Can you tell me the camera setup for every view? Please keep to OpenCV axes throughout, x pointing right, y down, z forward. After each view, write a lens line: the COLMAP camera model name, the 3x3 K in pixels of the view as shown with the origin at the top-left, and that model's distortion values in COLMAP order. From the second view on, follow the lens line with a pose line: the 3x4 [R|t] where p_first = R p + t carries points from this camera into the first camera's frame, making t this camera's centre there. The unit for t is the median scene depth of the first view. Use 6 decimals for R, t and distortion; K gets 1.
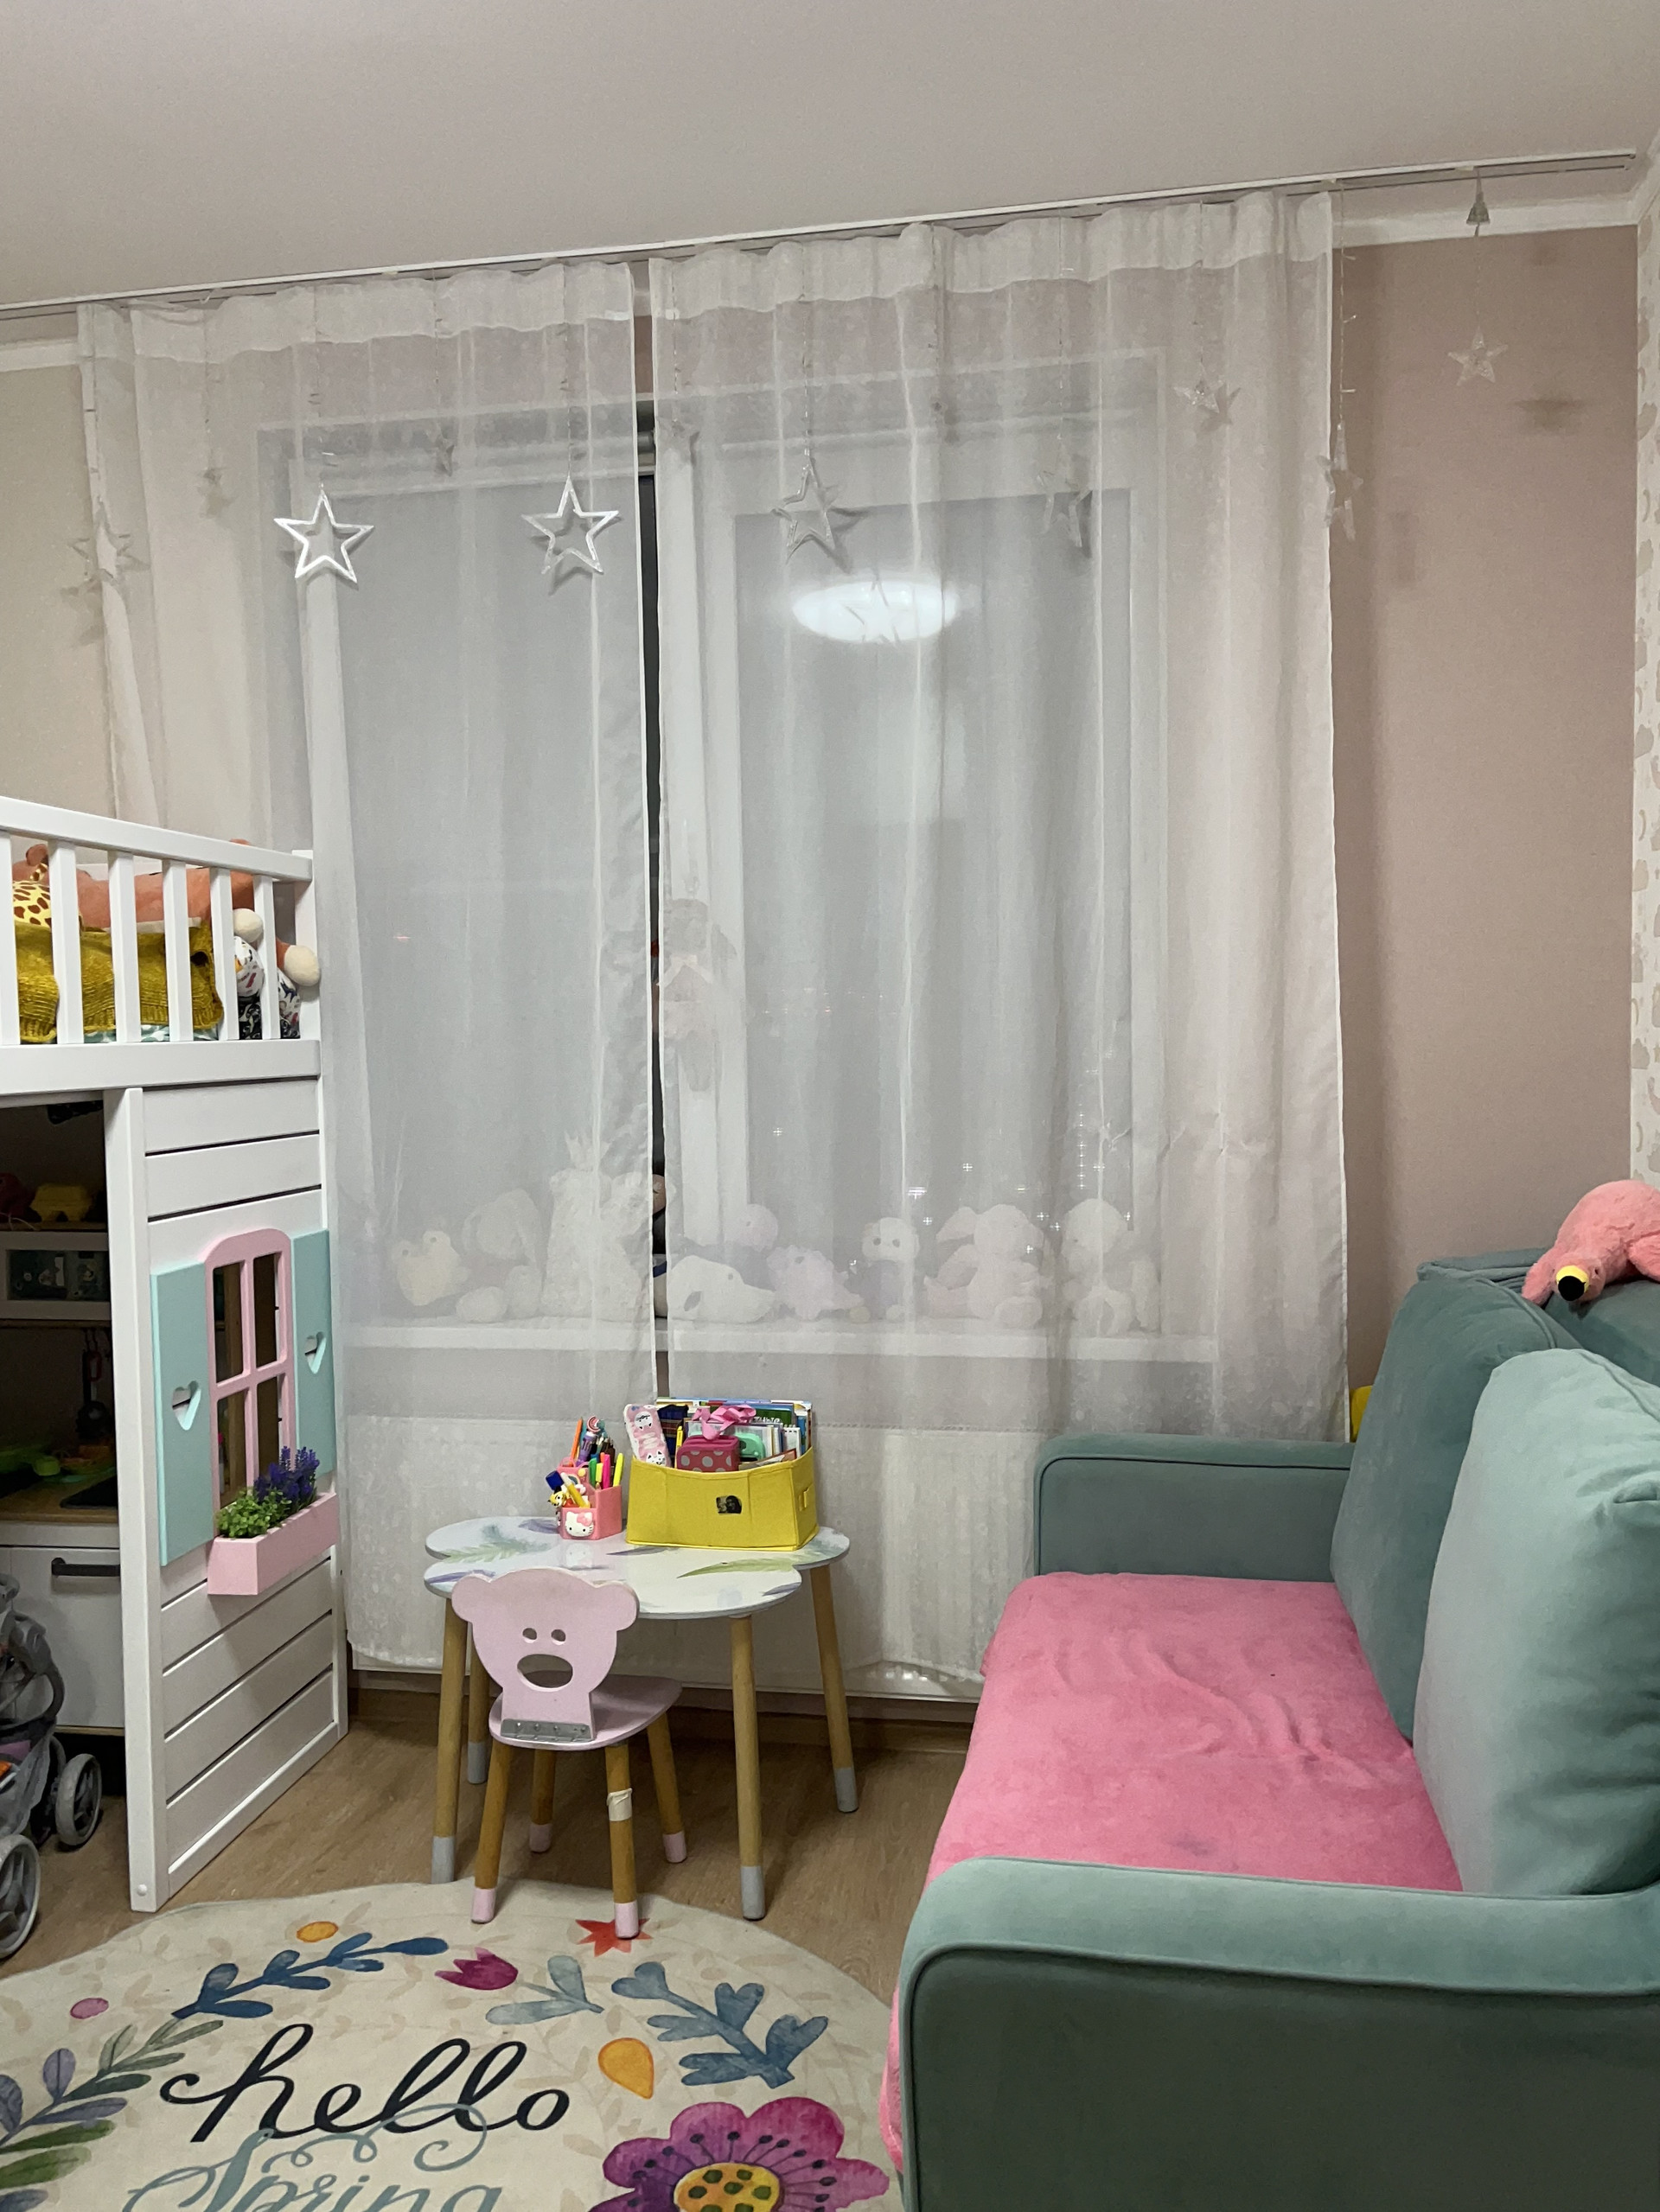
lens RADIAL K [[1682.2, 0, 814.1], [0, 1682.2, 1113.5], [0, 0, 1]] dist [0.071178, -0.086730]
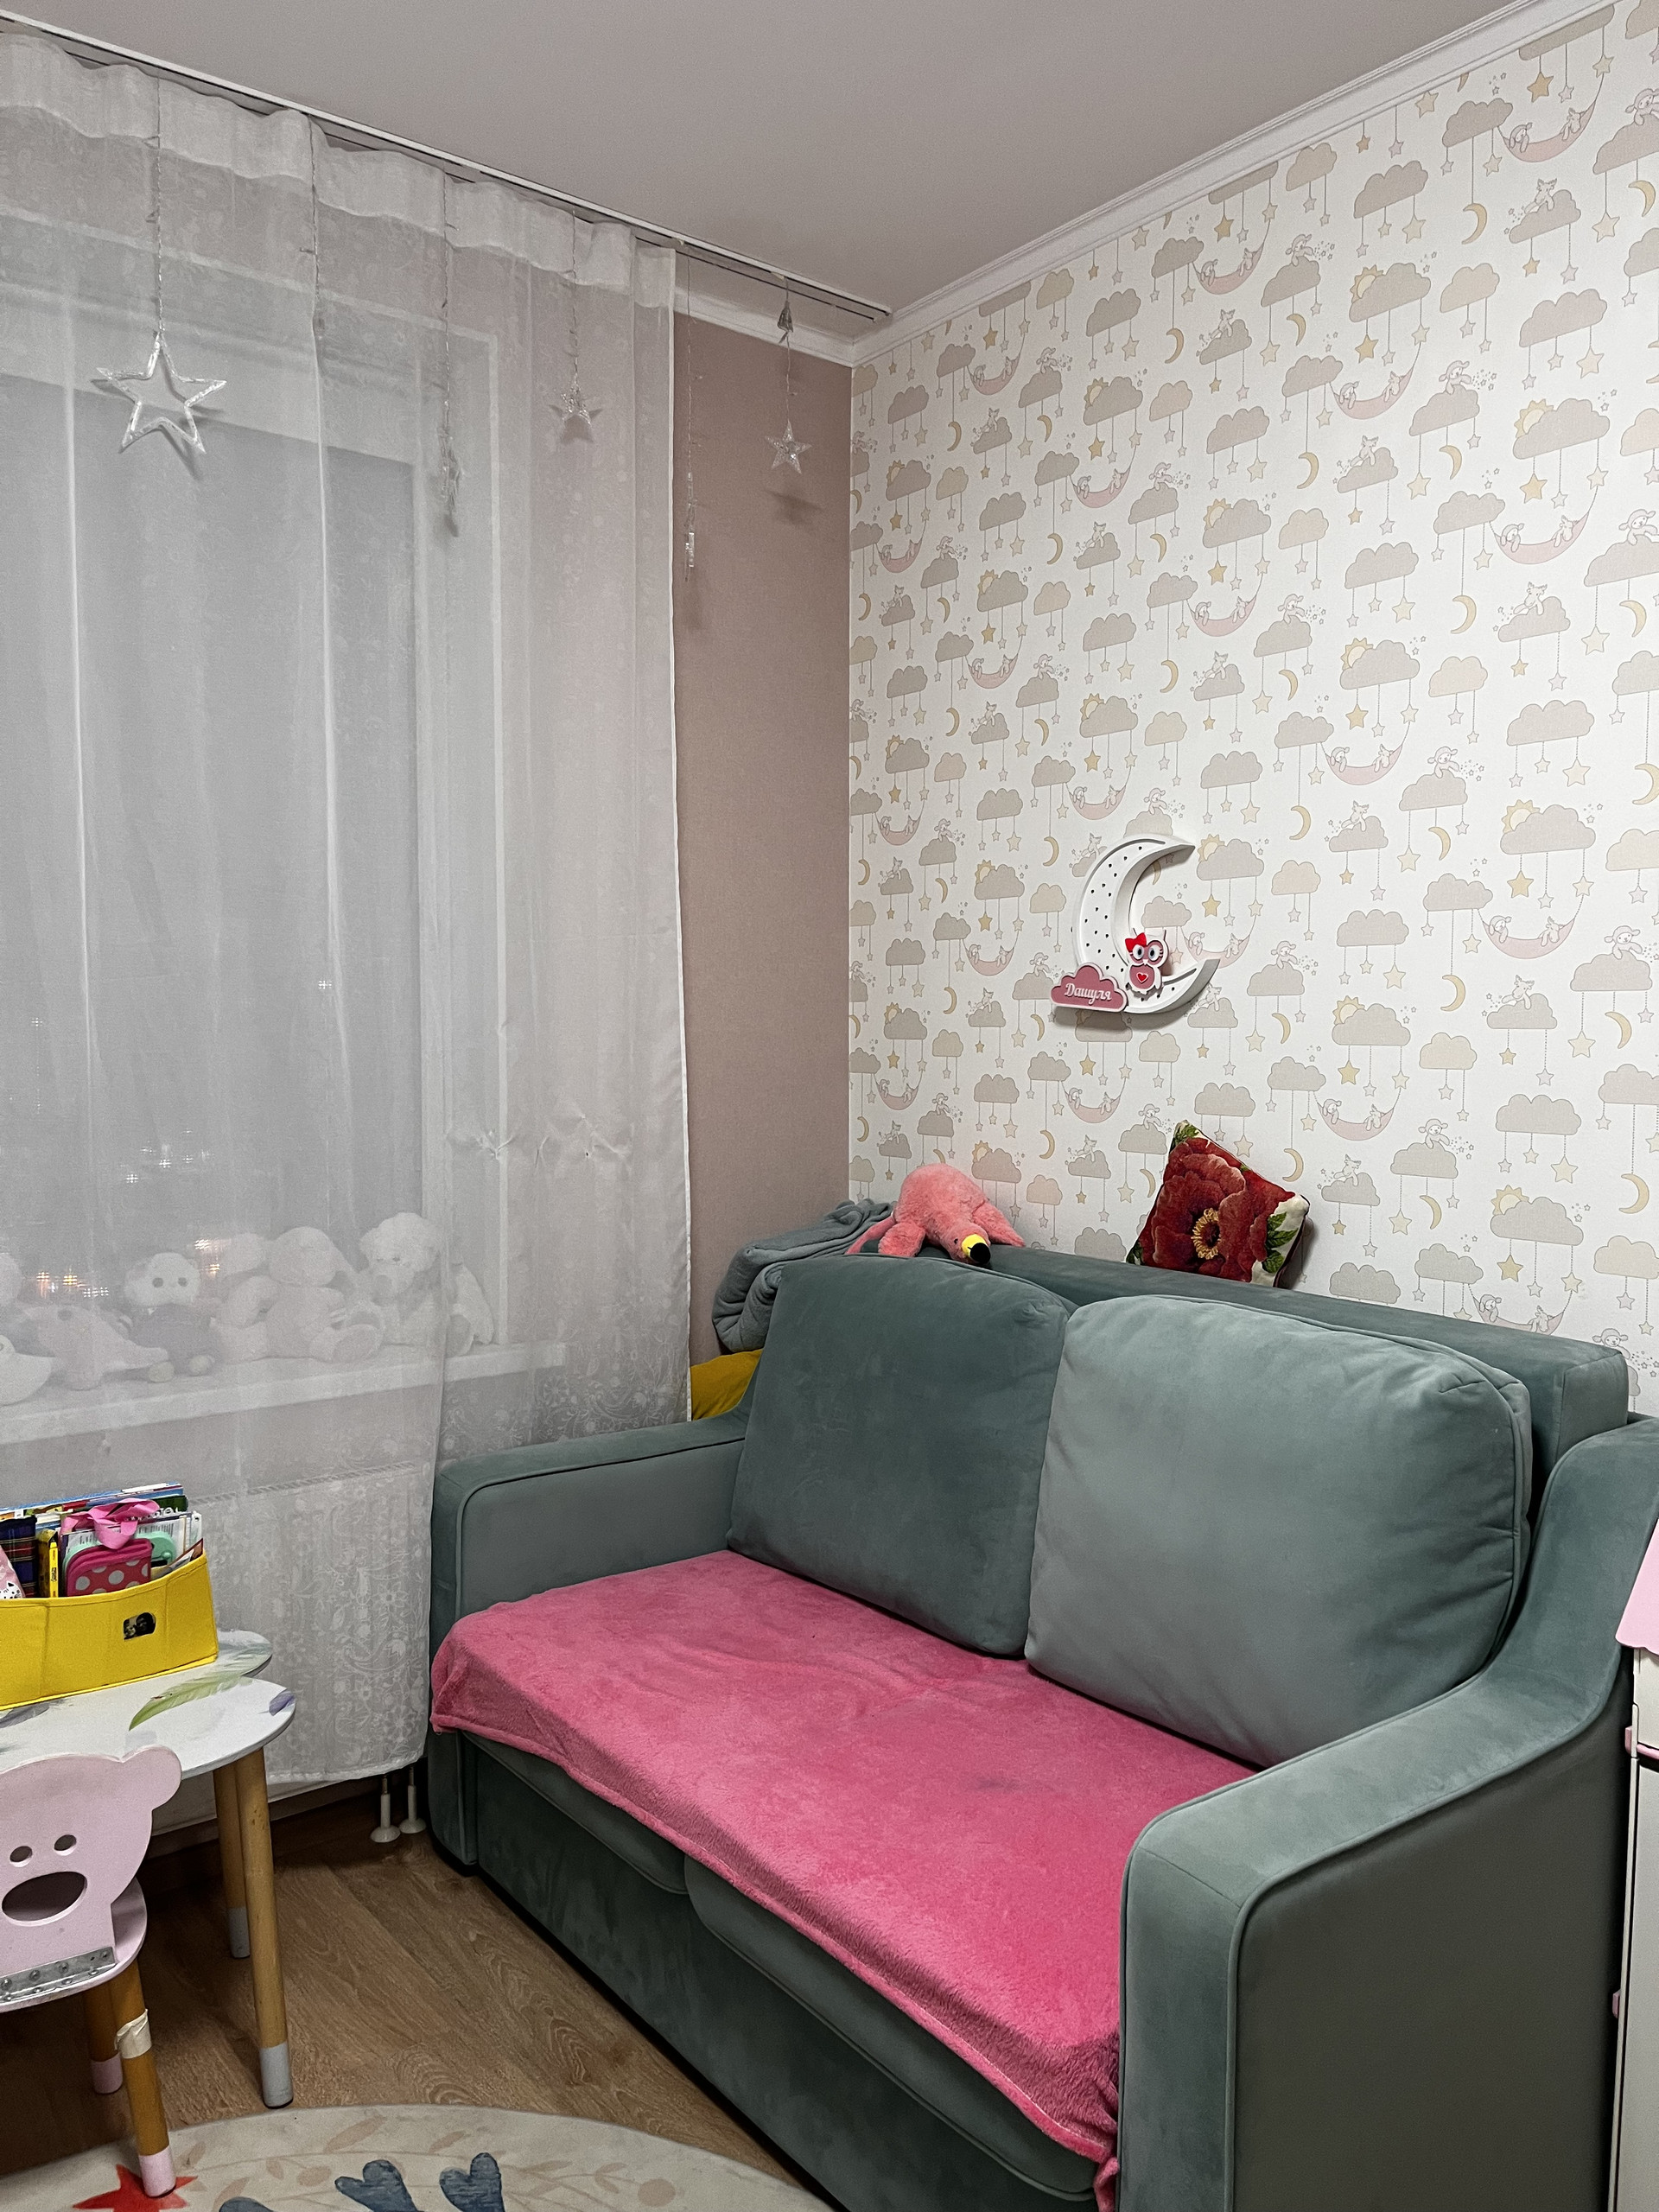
lens RADIAL K [[1682.0, 0, 822.6], [0, 1682.0, 1103.7], [0, 0, 1]] dist [0.071178, -0.086730]
pose [[0.670204, -0.018940, 0.741935, -0.429123], [0.021748, 0.999746, 0.005876, -0.012023], [-0.741858, 0.012198, 0.670446, 0.222053]]
